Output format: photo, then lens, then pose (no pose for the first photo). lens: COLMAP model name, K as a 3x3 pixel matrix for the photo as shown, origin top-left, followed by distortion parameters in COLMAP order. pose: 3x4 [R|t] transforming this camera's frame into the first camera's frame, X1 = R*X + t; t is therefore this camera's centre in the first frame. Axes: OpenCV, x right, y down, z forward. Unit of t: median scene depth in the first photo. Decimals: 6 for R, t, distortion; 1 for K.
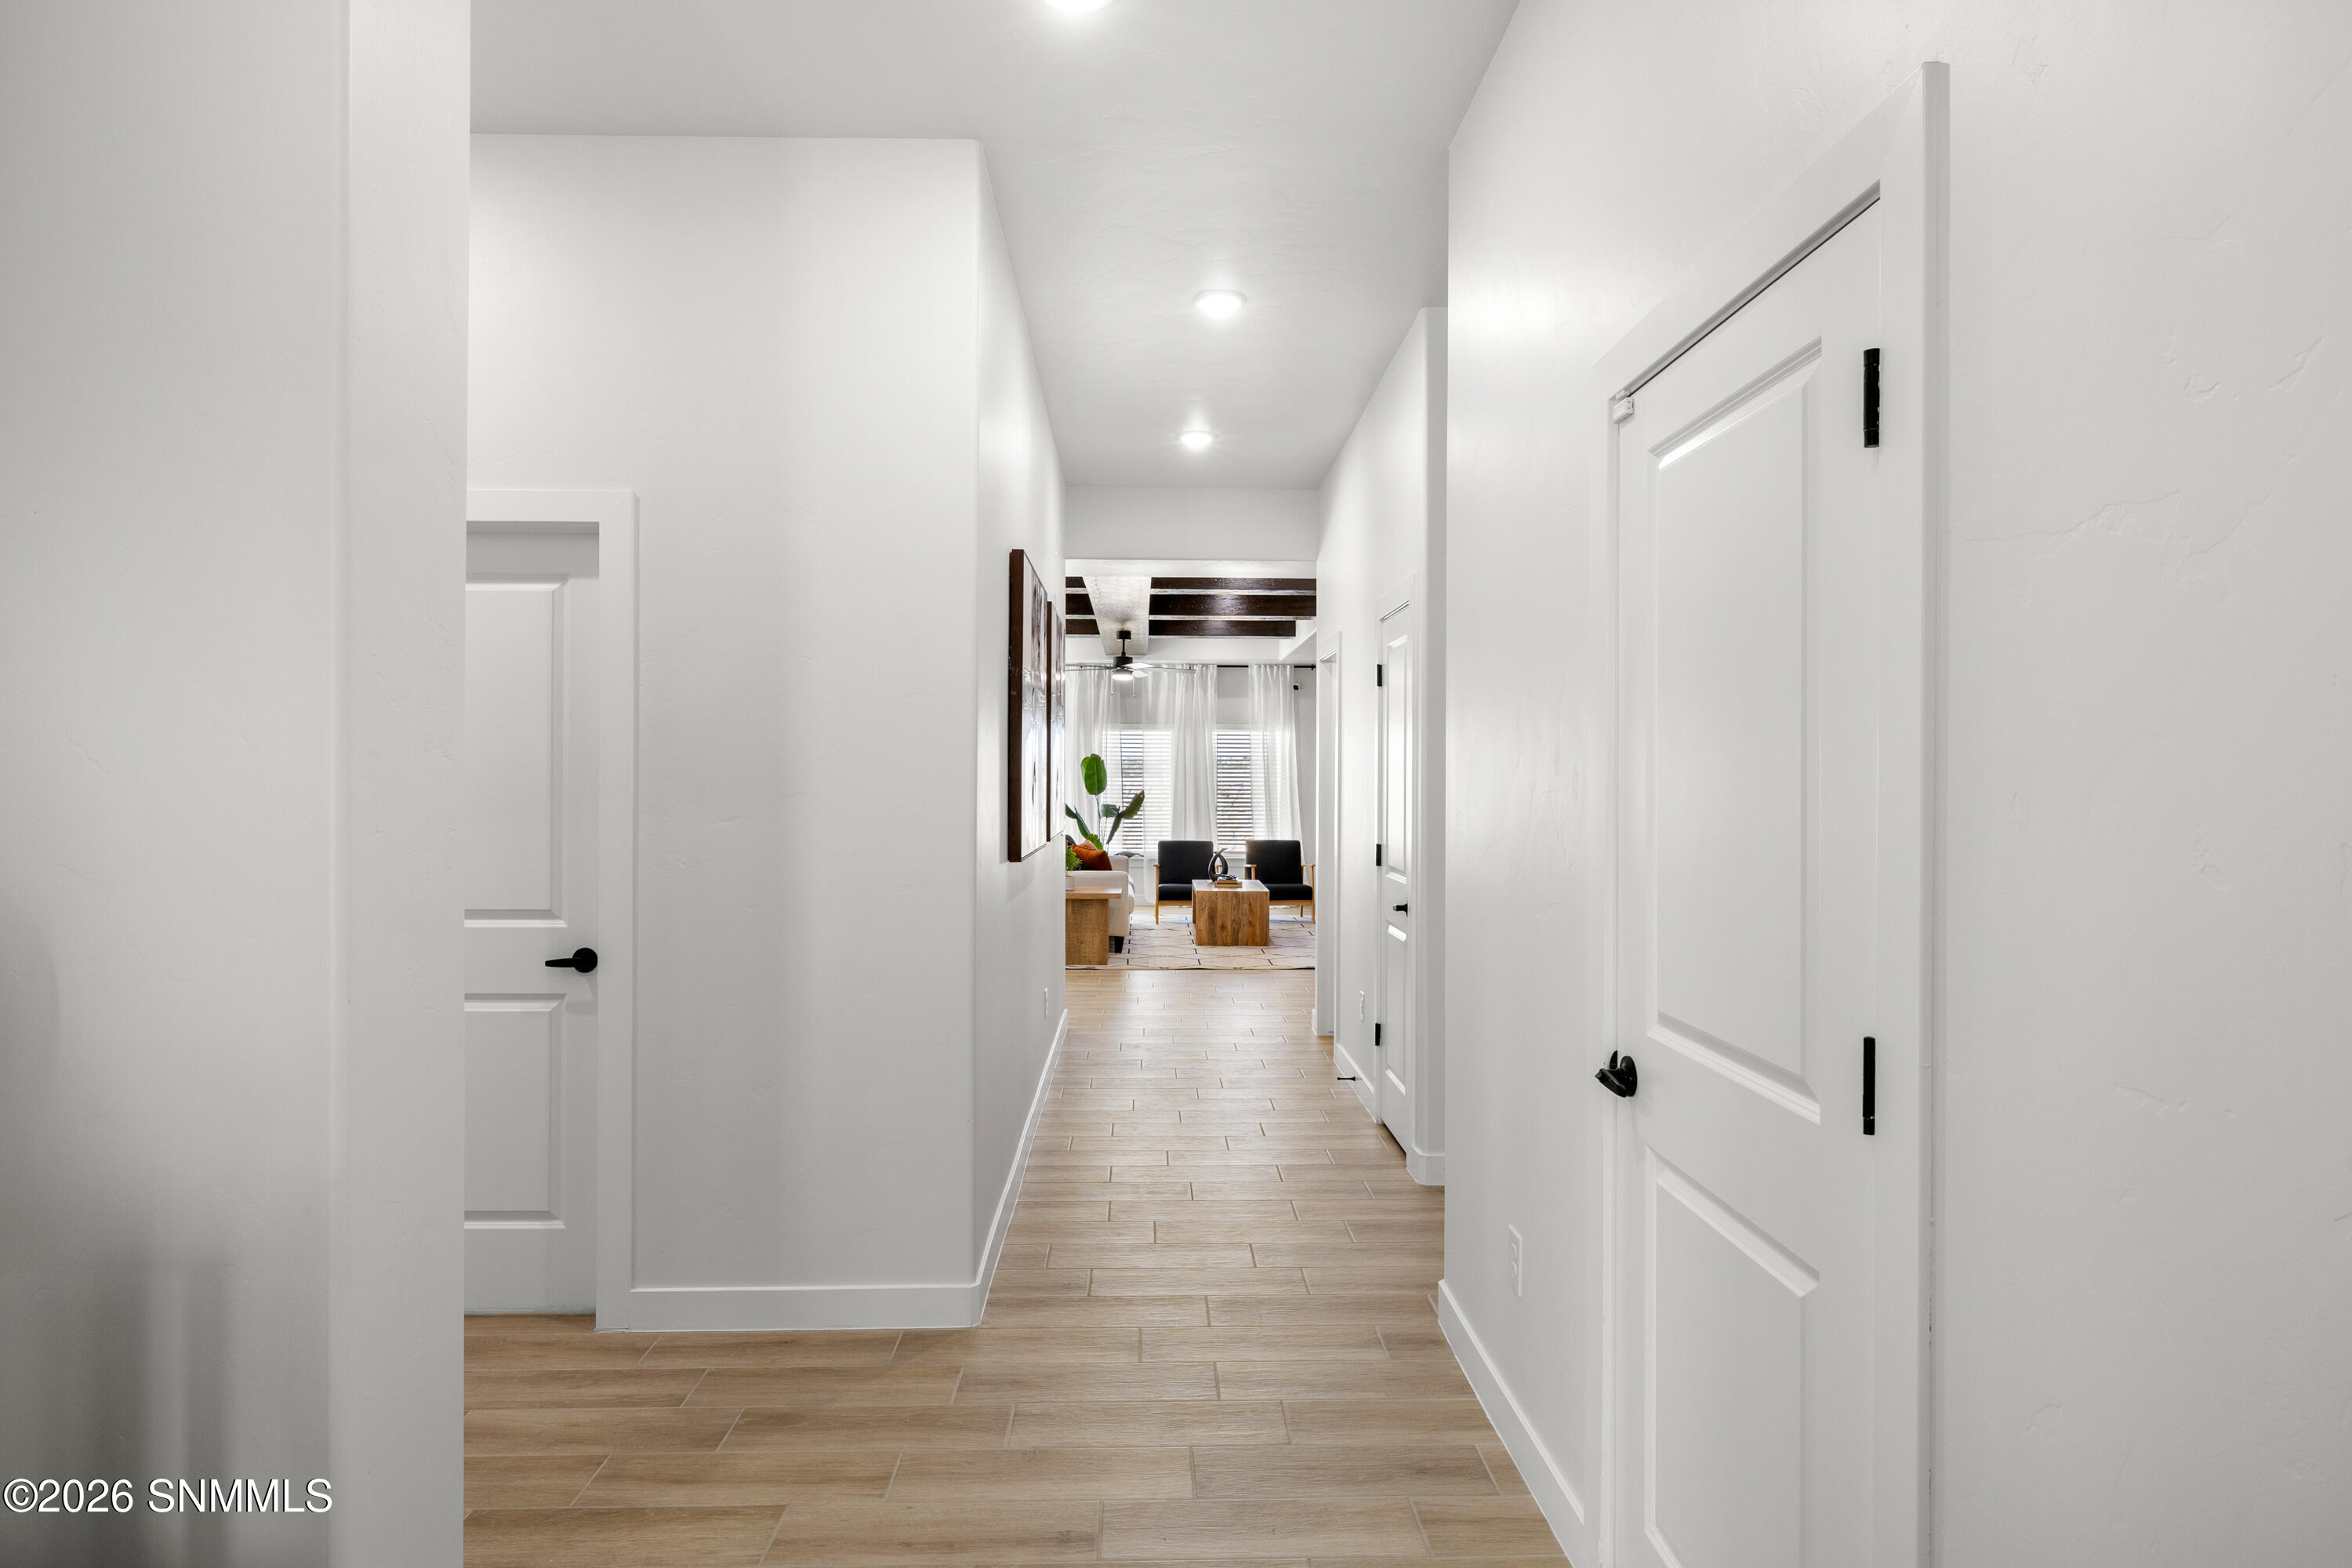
lens RADIAL K [[1339.9, 0, 1185.9], [0, 1339.9, 782.4], [0, 0, 1]] dist [0.000492, 0.000054]
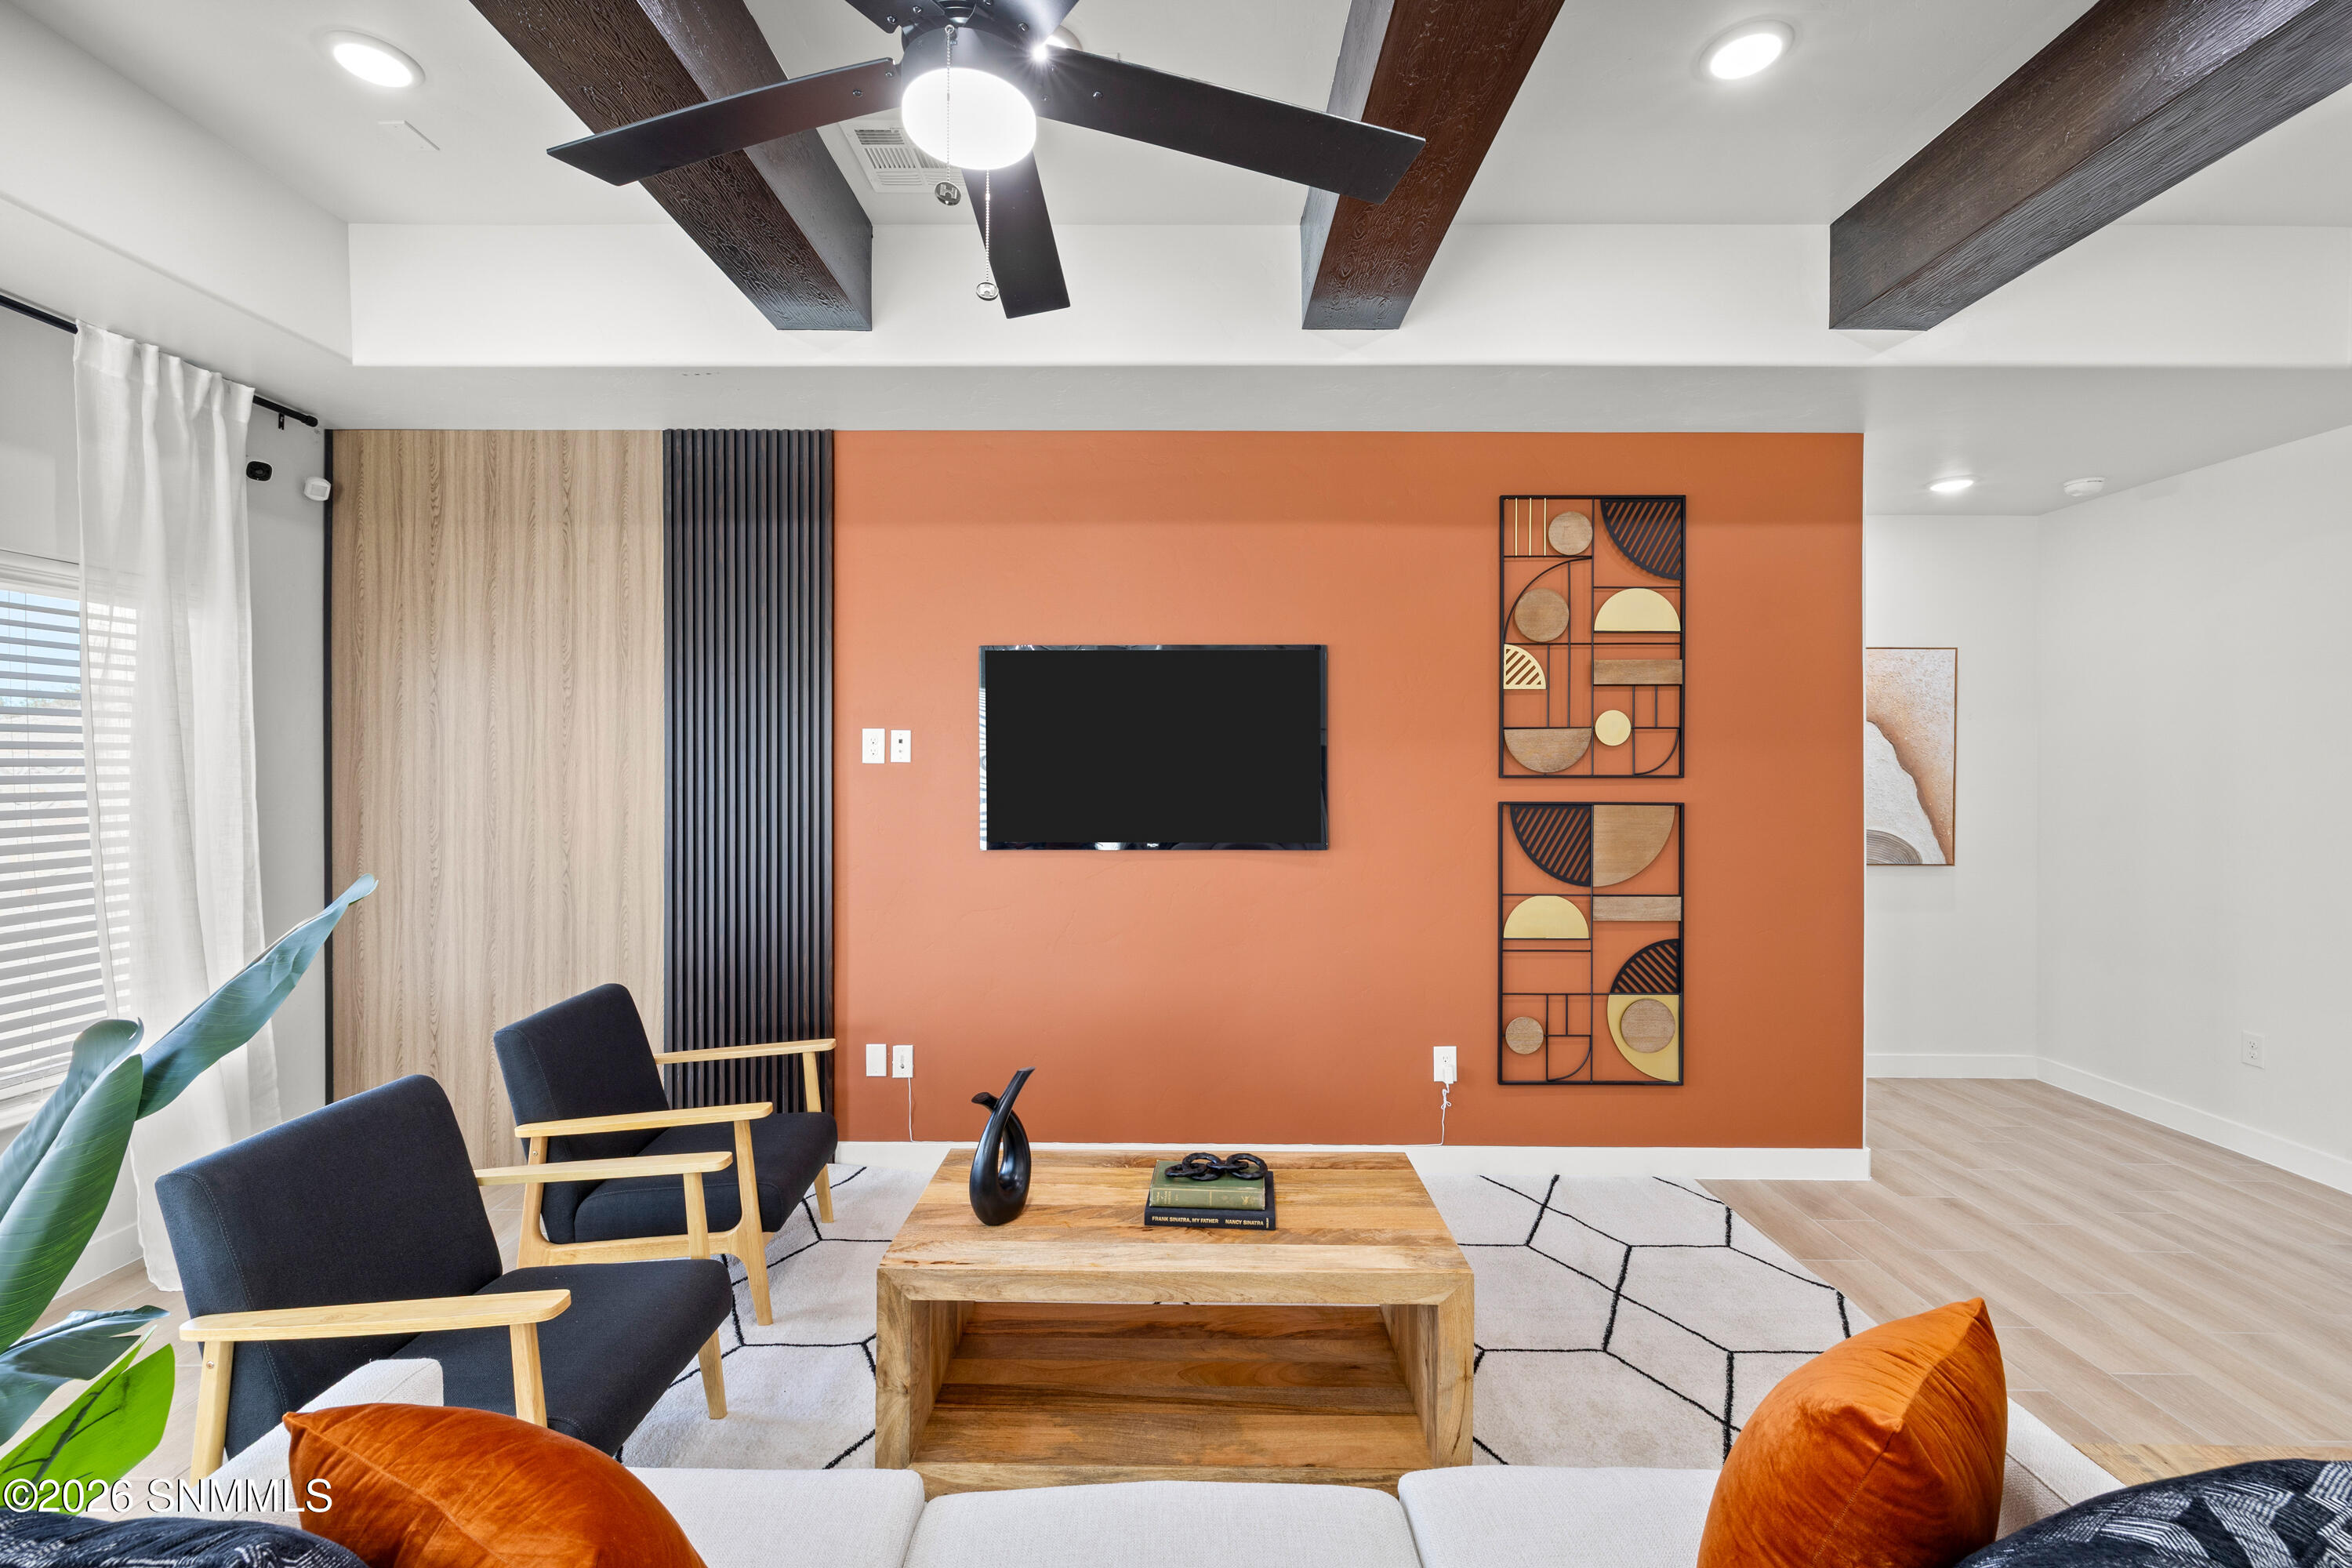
lens RADIAL K [[995.1, 0, 1177.2], [0, 995.1, 771.6], [0, 0, 1]] dist [-0.000681, -0.000130]
pose [[0.040286, -0.006984, 0.999164, -0.136382], [0.004695, 0.999966, 0.006800, -0.006959], [-0.999177, 0.004417, 0.040318, 0.864884]]
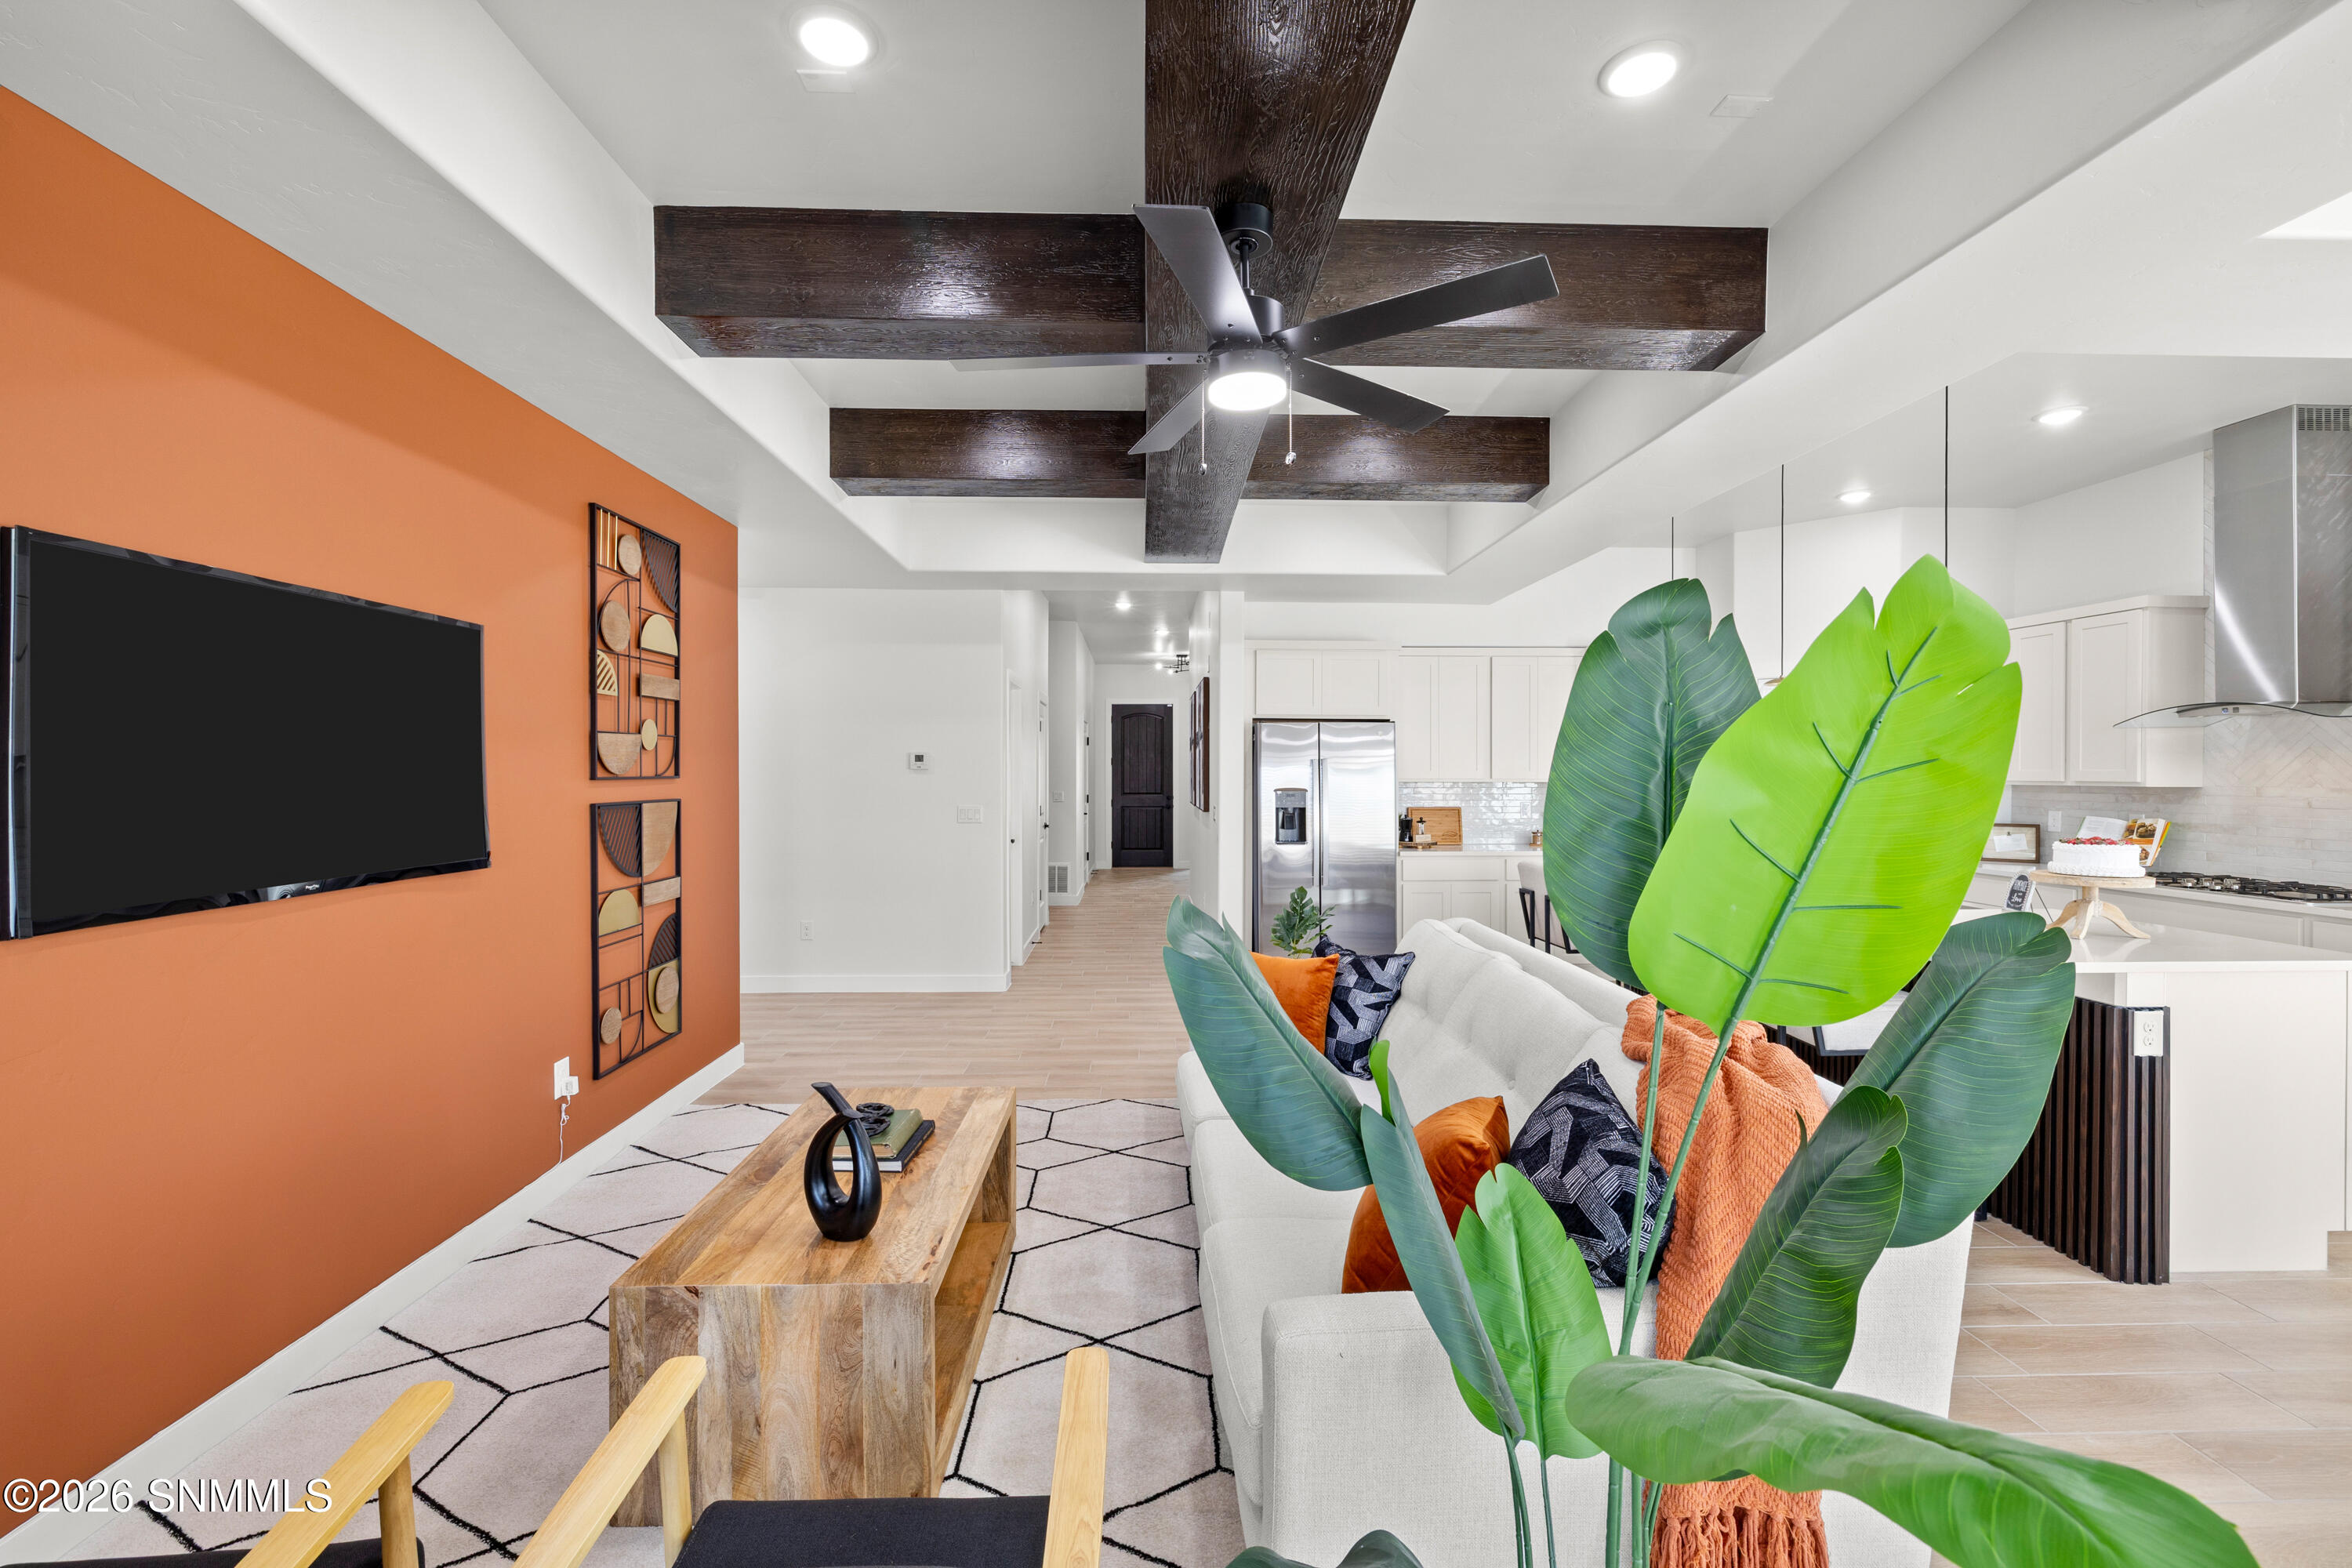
lens RADIAL K [[995.1, 0, 1174.8], [0, 995.1, 784.9], [0, 0, 1]] dist [-0.000681, -0.000130]
pose [[-0.999991, 0.000119, -0.004126, -0.027377], [0.000023, 0.999734, 0.023048, -0.008070], [0.004128, 0.023048, -0.999726, 1.055916]]
